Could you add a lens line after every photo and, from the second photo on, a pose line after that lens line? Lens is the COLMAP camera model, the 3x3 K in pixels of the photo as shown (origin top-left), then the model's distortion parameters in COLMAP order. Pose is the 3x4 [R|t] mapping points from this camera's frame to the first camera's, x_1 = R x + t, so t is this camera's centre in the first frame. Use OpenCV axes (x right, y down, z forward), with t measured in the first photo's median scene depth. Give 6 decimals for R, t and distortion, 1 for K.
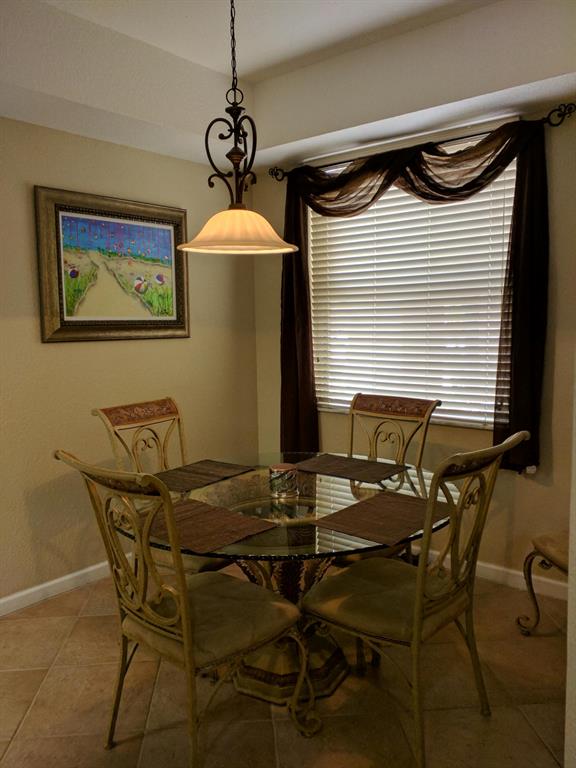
lens RADIAL K [[636.3, 0, 283.5], [0, 636.3, 385.2], [0, 0, 1]] dist [0.080164, -0.010960]
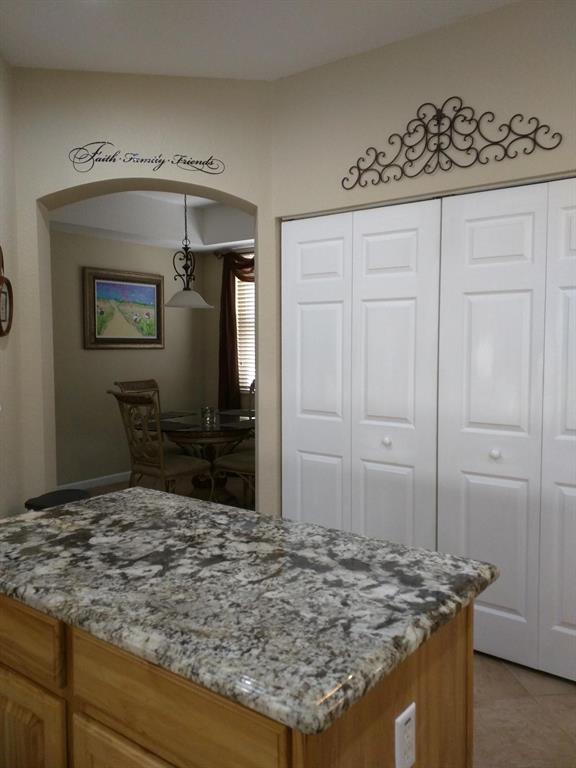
lens RADIAL K [[636.3, 0, 294.8], [0, 636.3, 382.5], [0, 0, 1]] dist [0.080164, -0.010960]
pose [[0.998229, 0.011166, 0.058434, 0.115398], [-0.008696, 0.999065, -0.042351, 0.094647], [-0.058852, 0.041768, 0.997393, -0.811225]]
